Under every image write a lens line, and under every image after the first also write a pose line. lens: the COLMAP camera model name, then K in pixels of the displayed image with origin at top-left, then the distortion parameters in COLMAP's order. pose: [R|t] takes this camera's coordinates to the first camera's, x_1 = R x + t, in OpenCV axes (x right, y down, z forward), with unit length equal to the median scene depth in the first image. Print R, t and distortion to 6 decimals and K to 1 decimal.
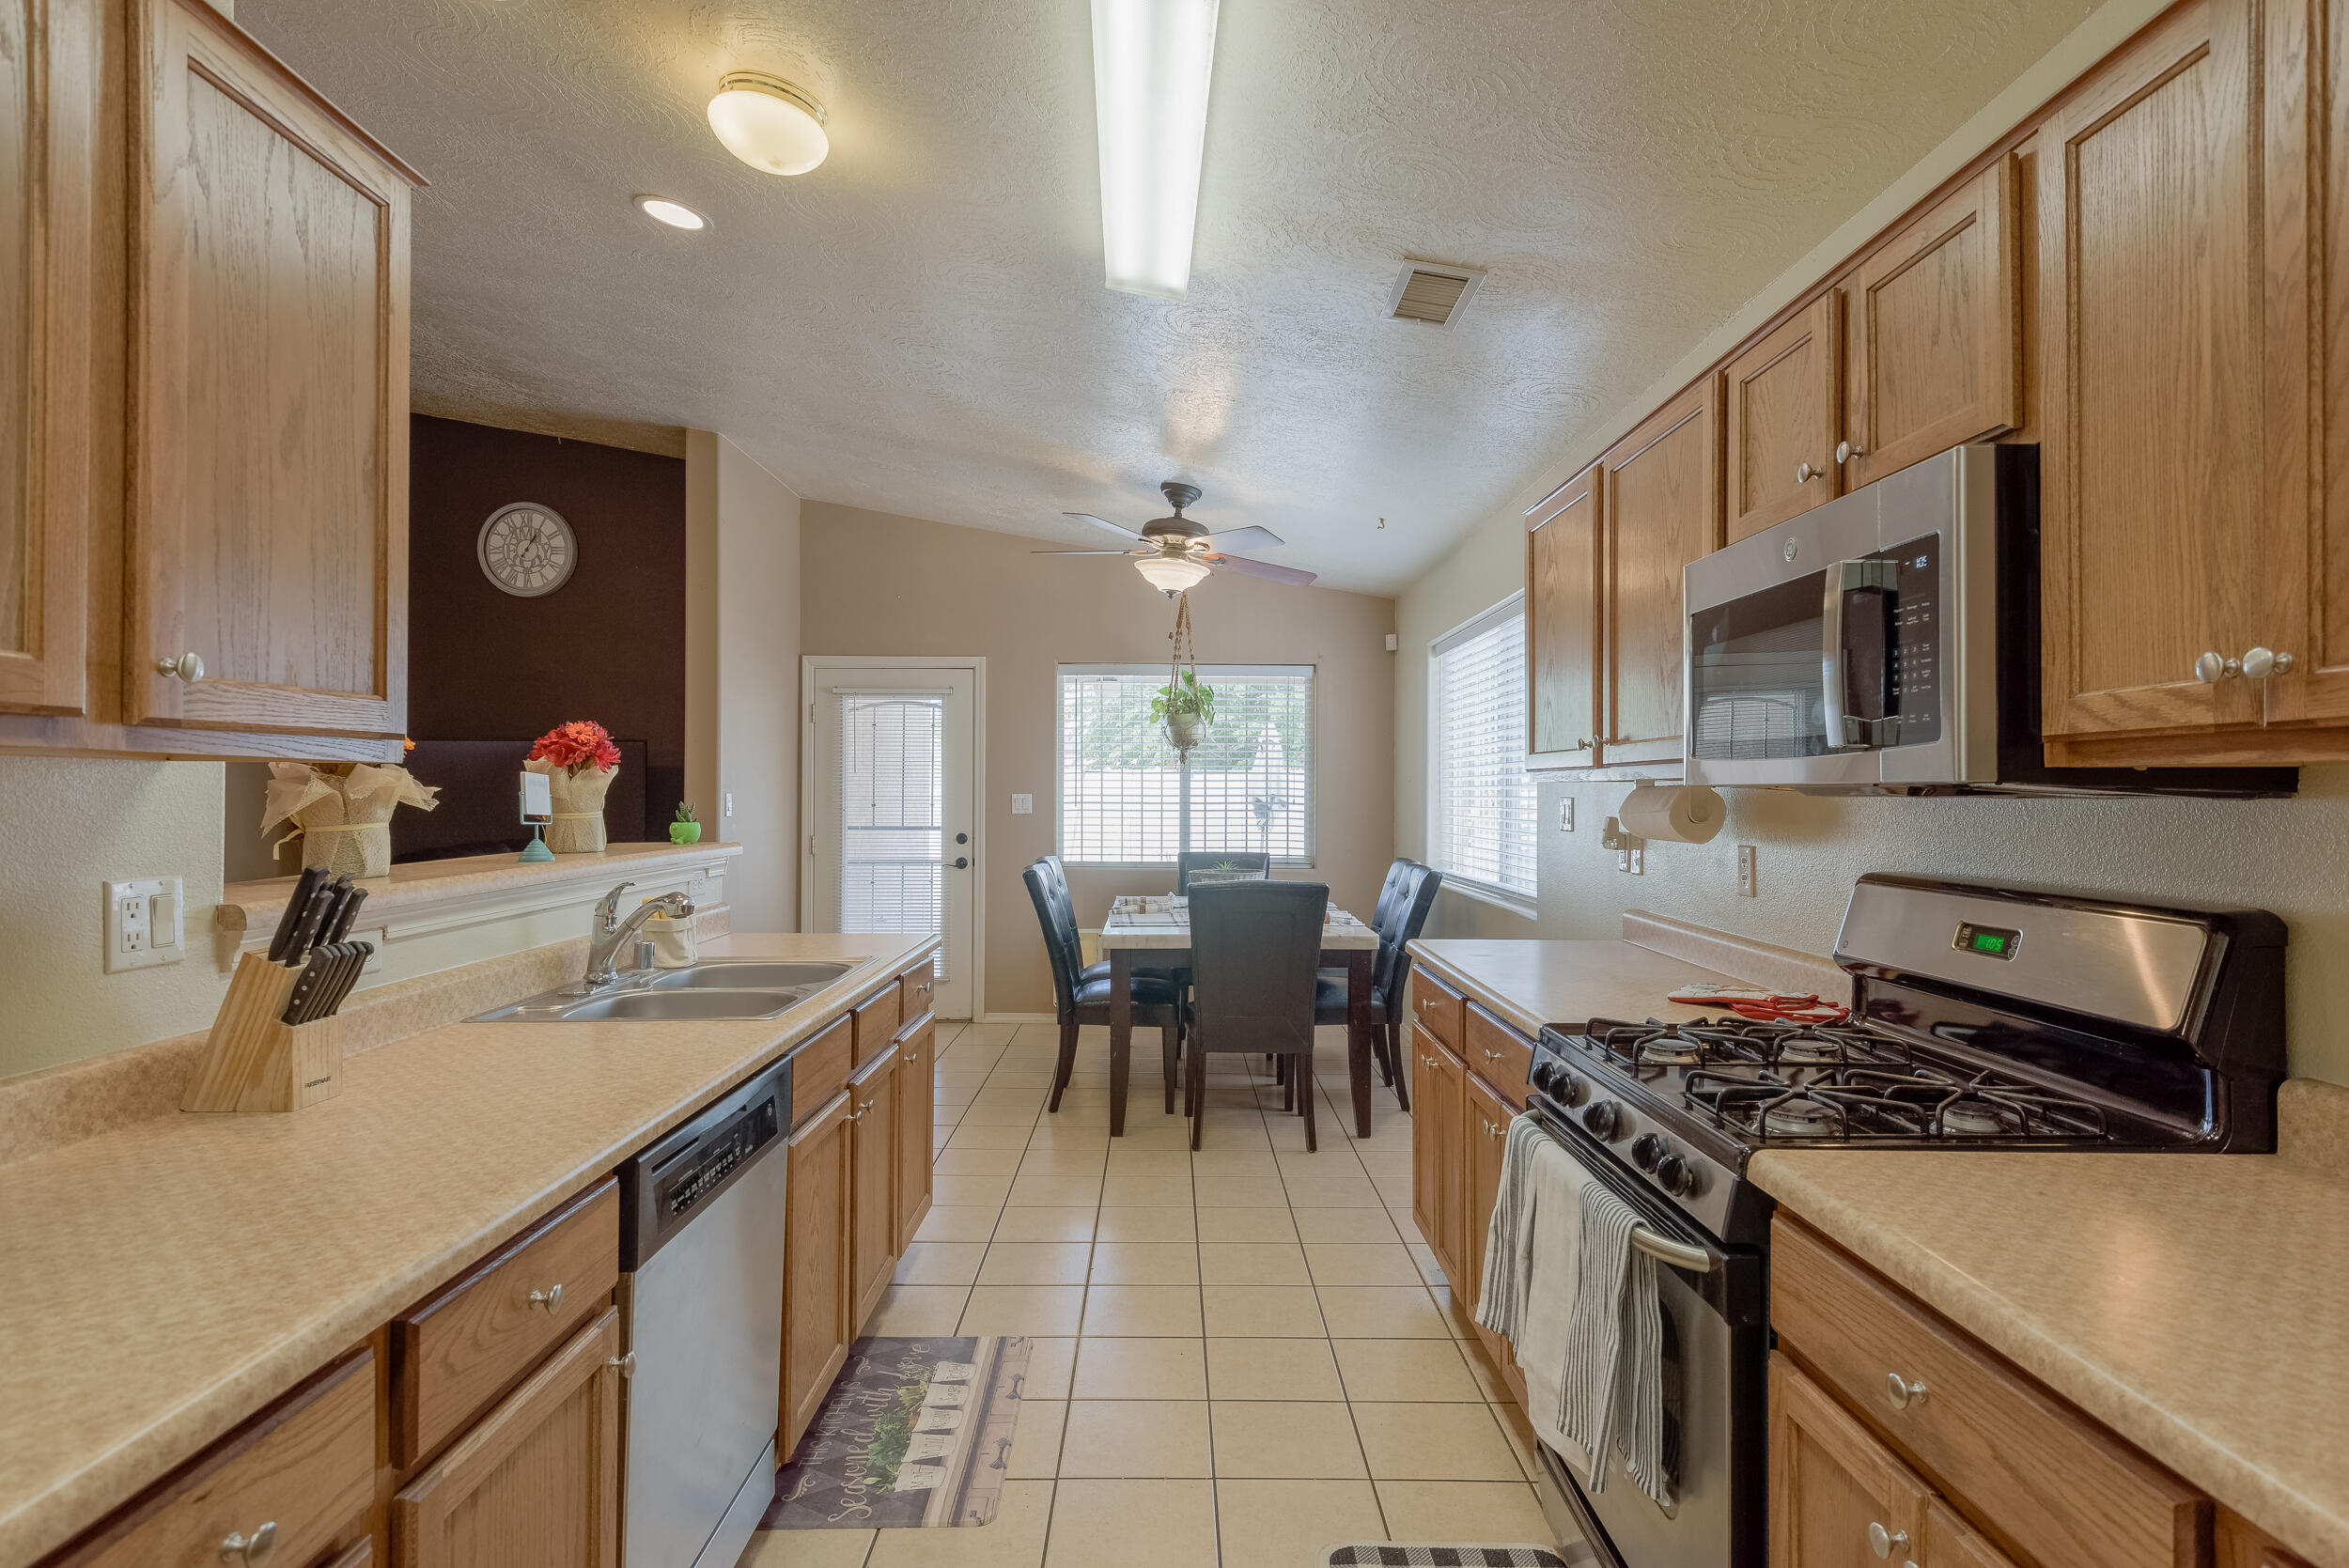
lens RADIAL K [[1239.3, 0, 1195.3], [0, 1239.3, 781.4], [0, 0, 1]] dist [0.019197, -0.001985]
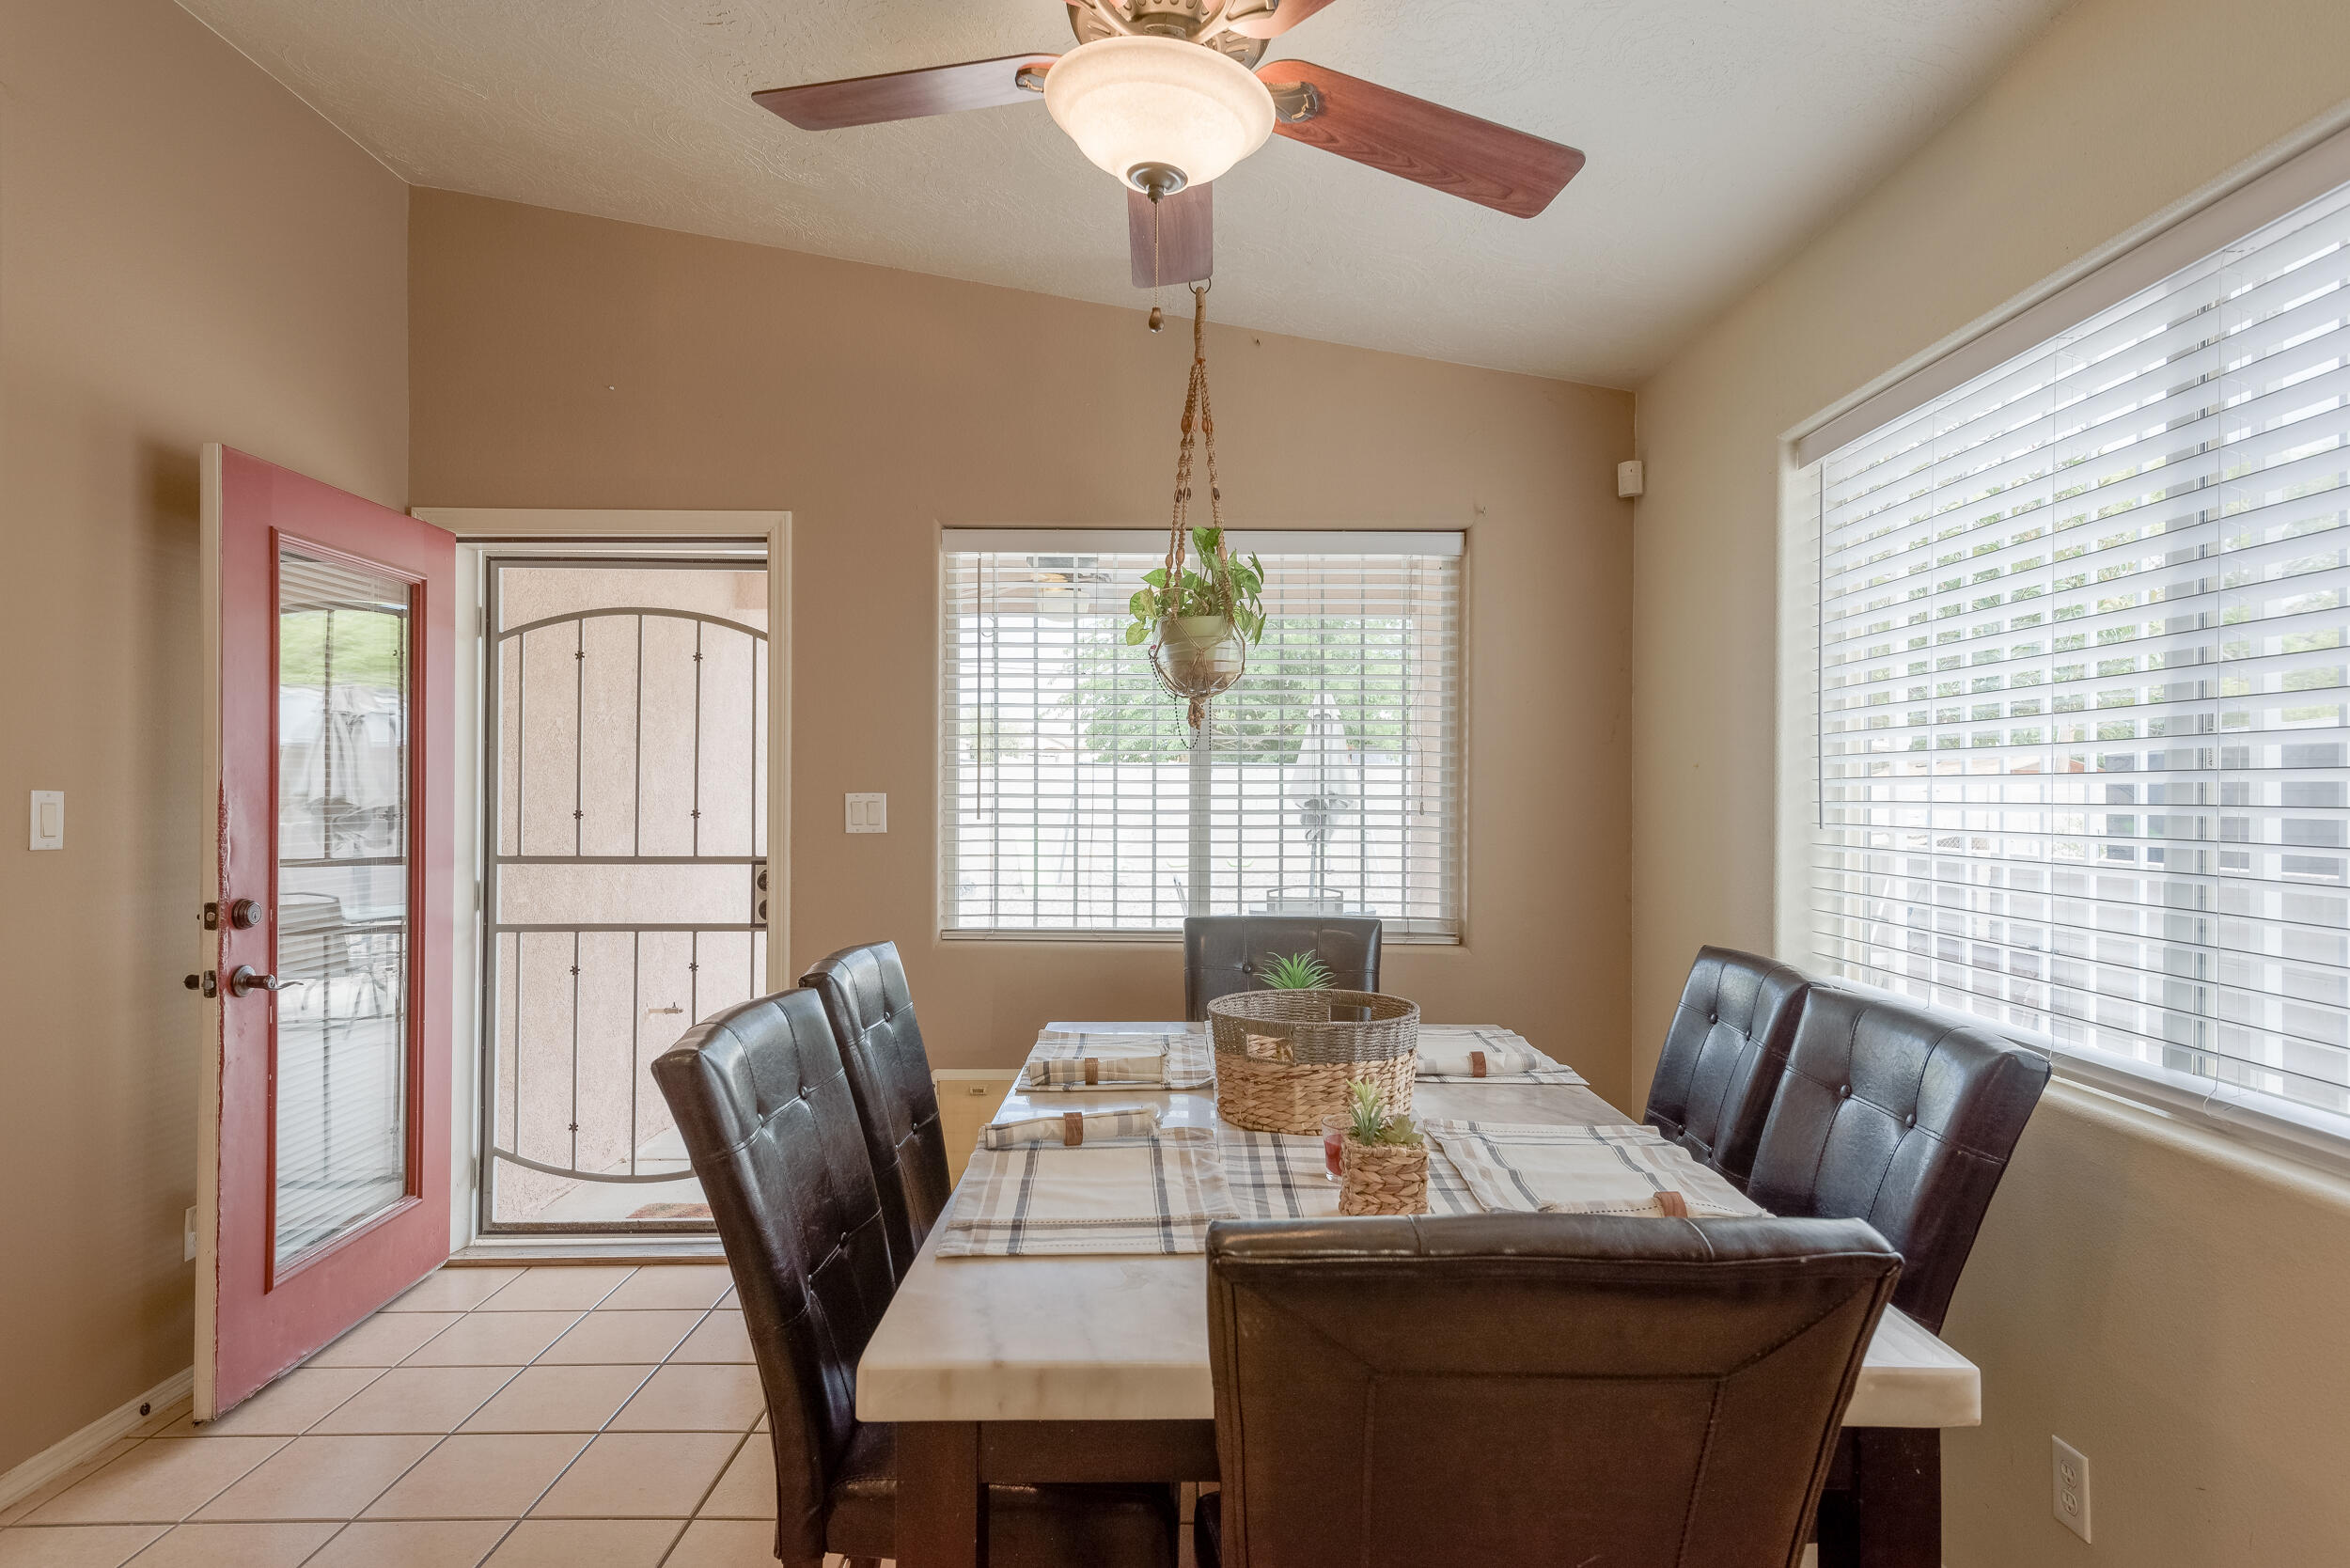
lens RADIAL K [[1239.9, 0, 1183.8], [0, 1239.9, 786.9], [0, 0, 1]] dist [0.019197, -0.001985]
pose [[0.999657, 0.001180, -0.026179, -0.001929], [-0.001071, 0.999991, 0.004176, 0.005565], [0.026184, -0.004146, 0.999649, 0.528702]]
